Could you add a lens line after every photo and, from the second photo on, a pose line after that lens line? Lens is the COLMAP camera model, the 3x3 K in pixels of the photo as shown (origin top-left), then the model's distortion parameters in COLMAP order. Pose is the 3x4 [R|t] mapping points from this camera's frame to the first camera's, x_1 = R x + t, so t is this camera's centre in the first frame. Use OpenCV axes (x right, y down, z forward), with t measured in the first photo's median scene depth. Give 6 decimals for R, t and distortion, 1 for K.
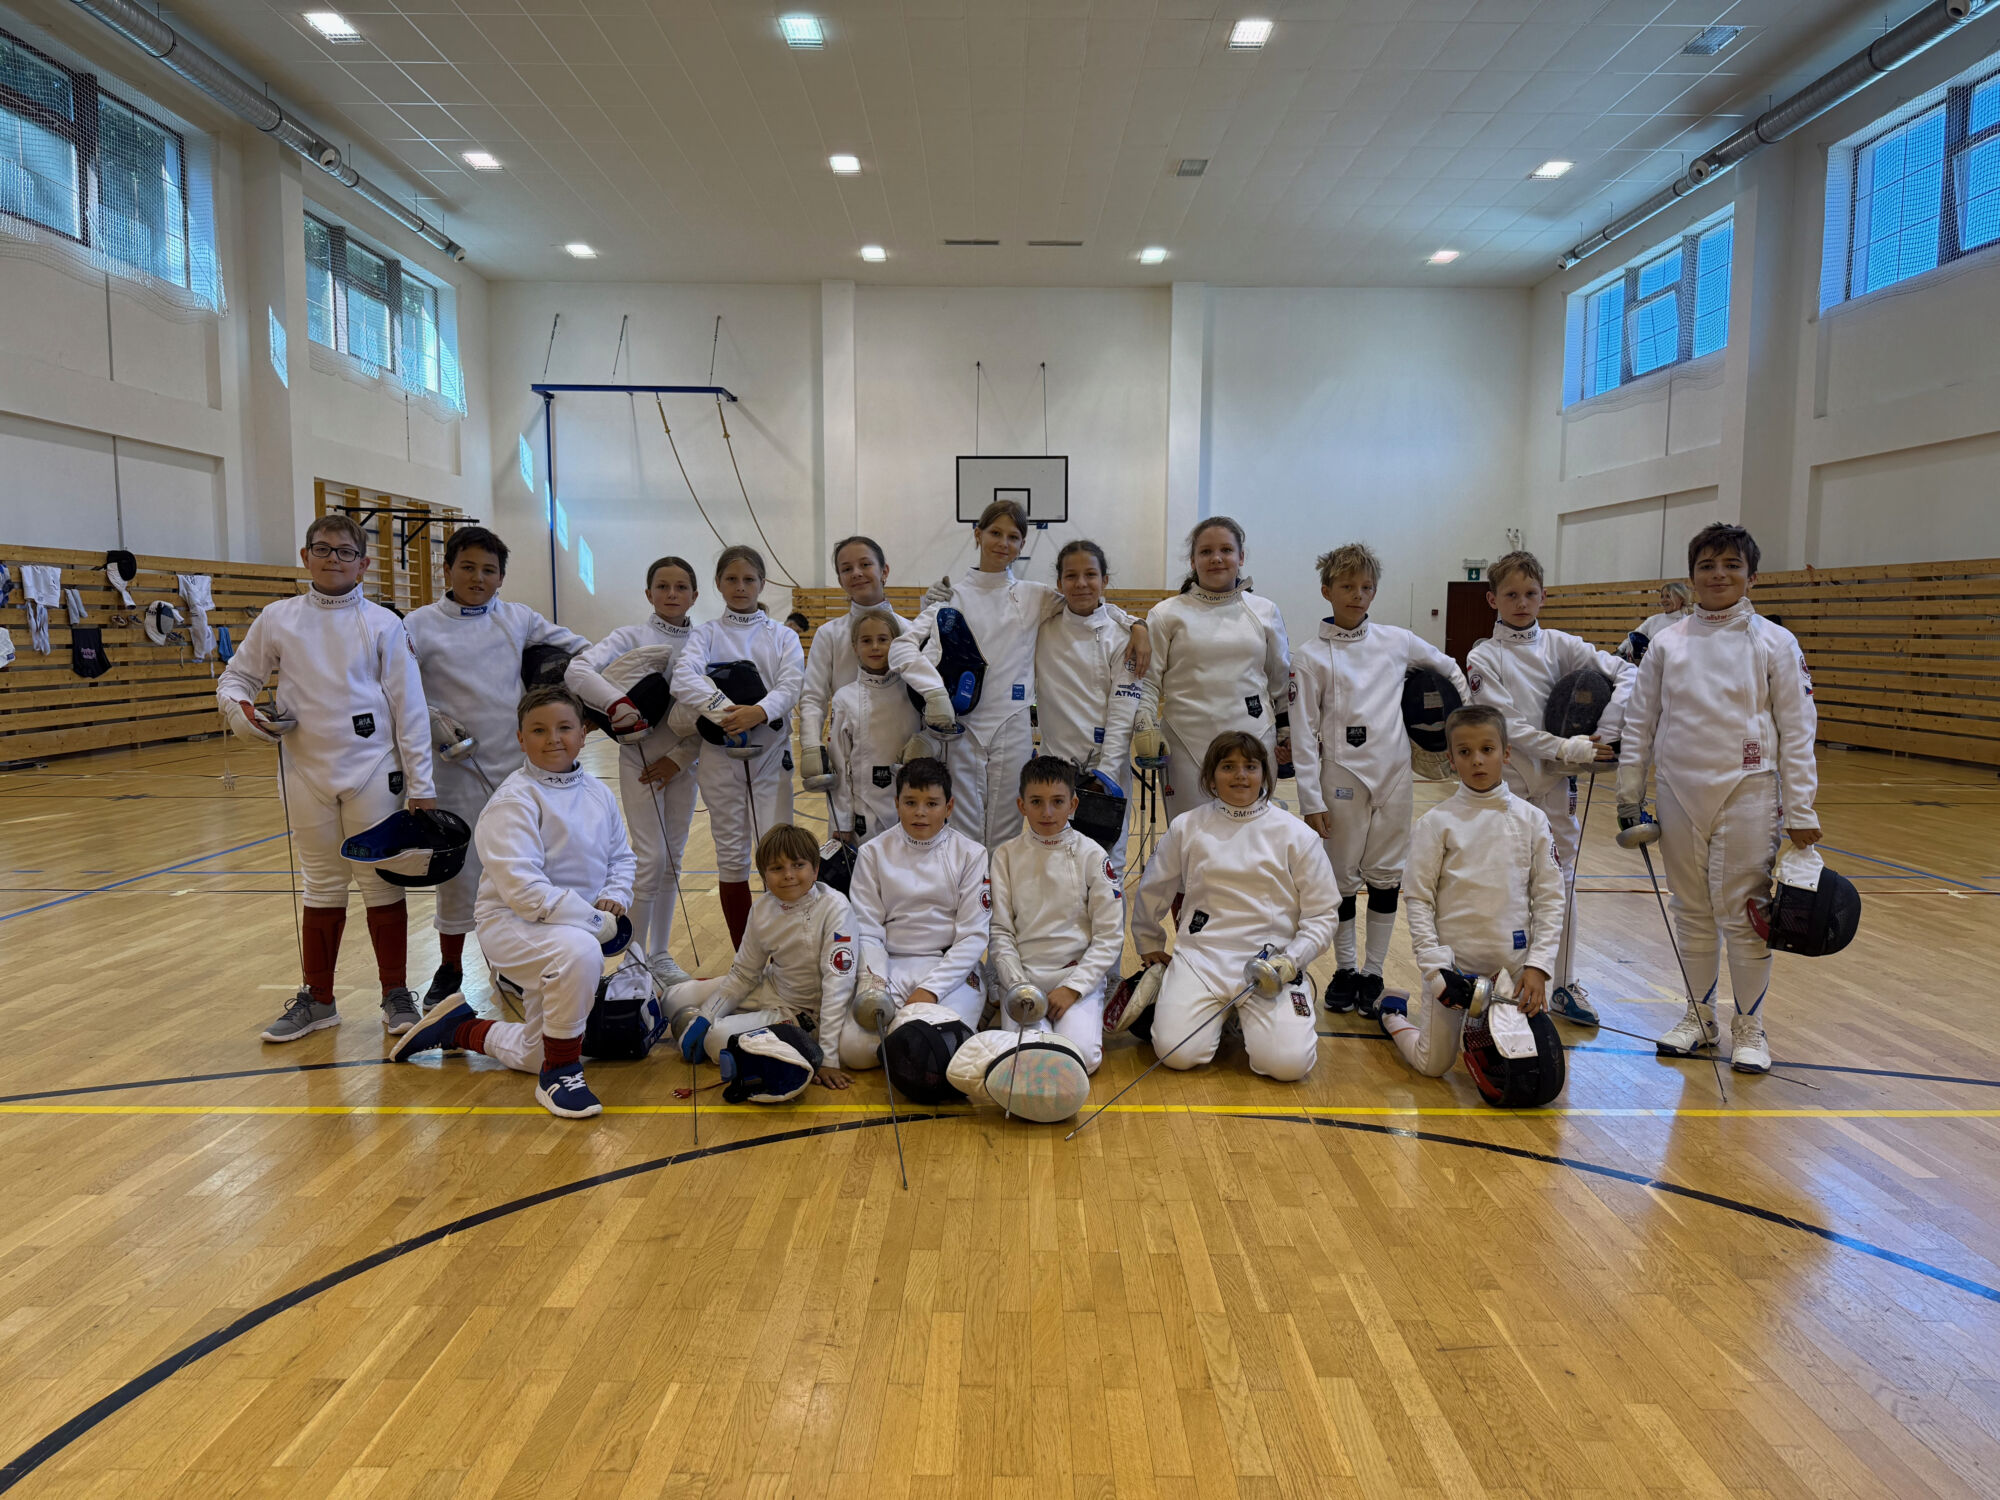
lens RADIAL K [[1398.5, 0, 1007.6], [0, 1398.5, 751.0], [0, 0, 1]] dist [0.012770, -0.020316]
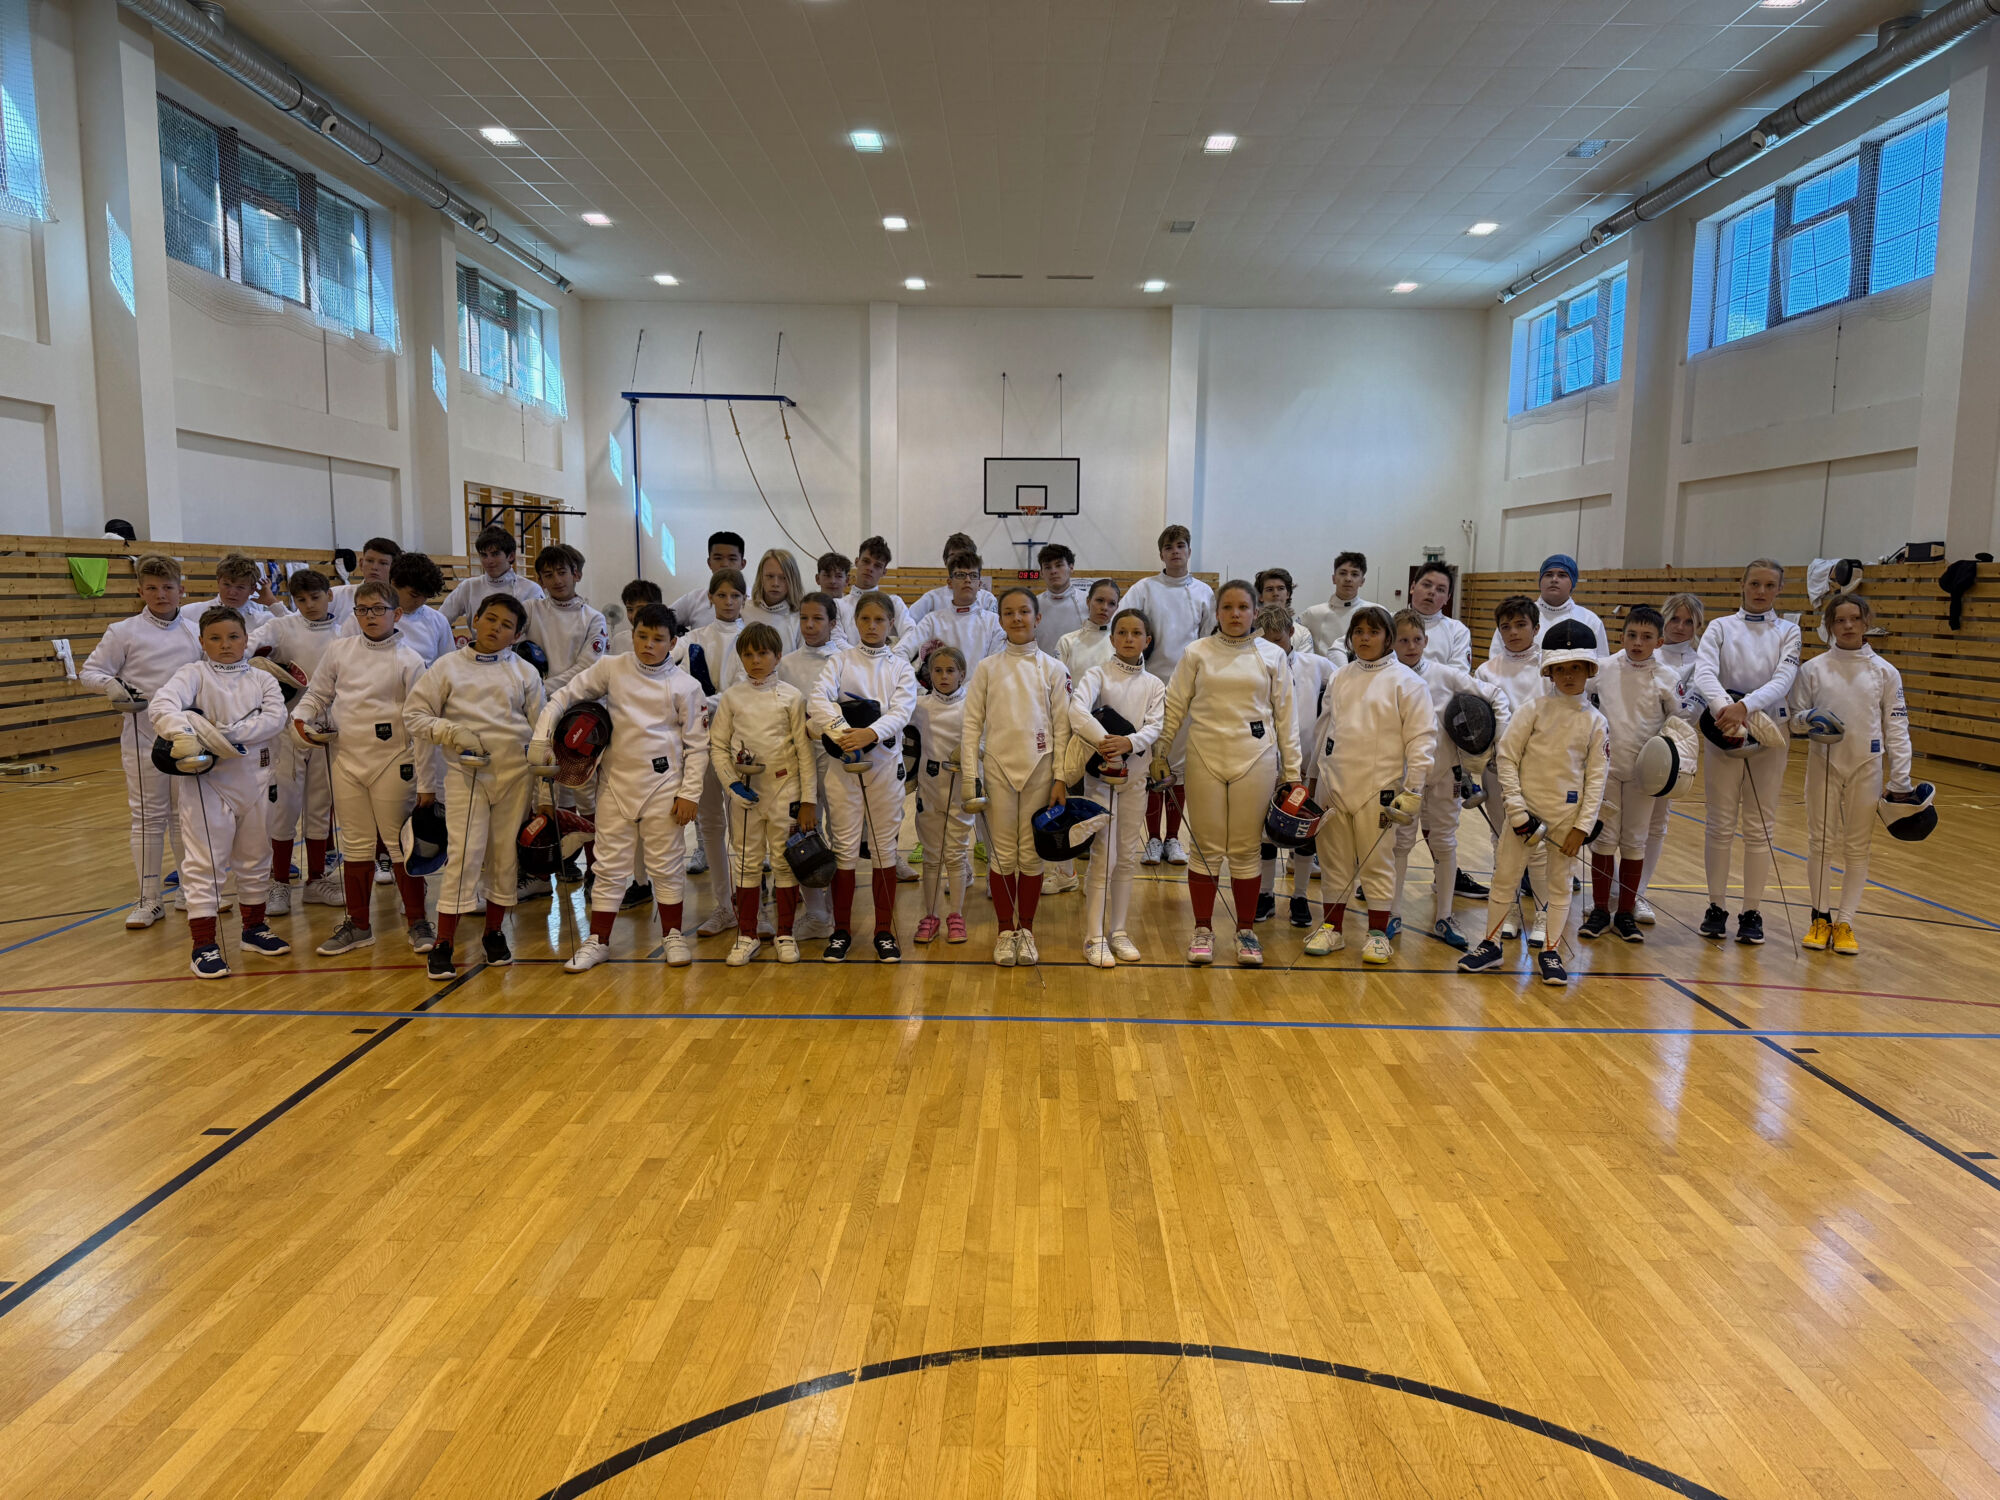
lens RADIAL K [[1398.5, 0, 1007.9], [0, 1398.5, 763.9], [0, 0, 1]] dist [0.012770, -0.020316]
pose [[0.999830, 0.008570, -0.016354, 0.005436], [-0.007965, 0.999295, 0.036688, 0.003148], [0.016657, -0.036551, 0.999193, -0.234795]]
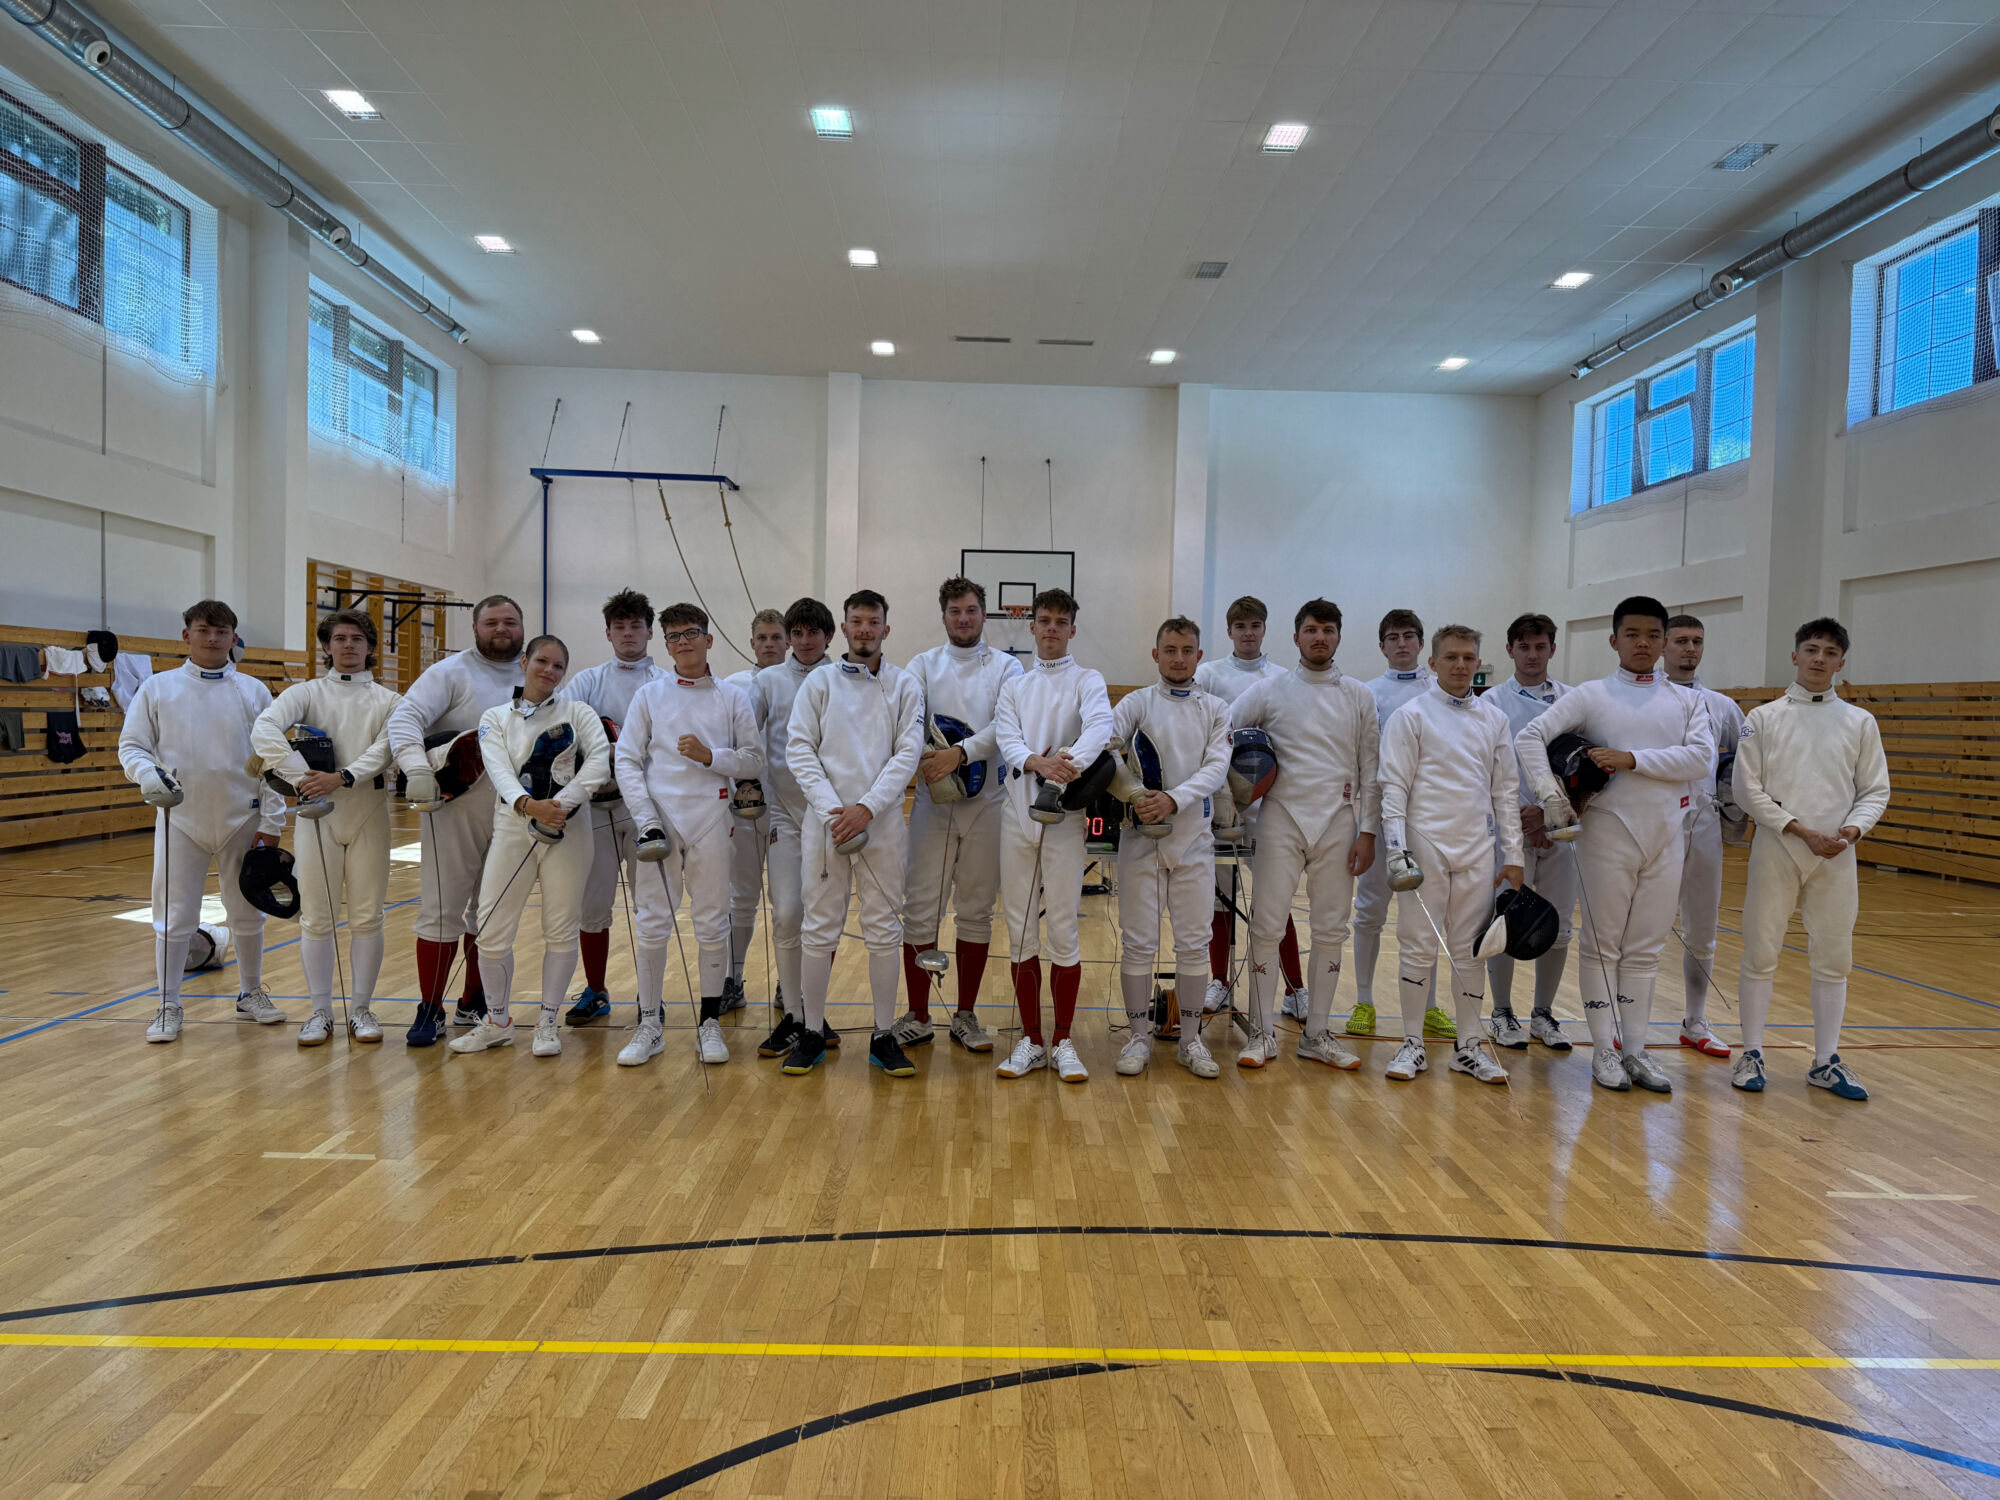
lens RADIAL K [[1398.5, 0, 1006.2], [0, 1398.5, 755.0], [0, 0, 1]] dist [0.012770, -0.020316]
pose [[0.999641, 0.019256, 0.018644, -0.027461], [-0.018085, 0.997972, -0.061030, -0.009214], [-0.019781, 0.060671, 0.997962, 0.032491]]
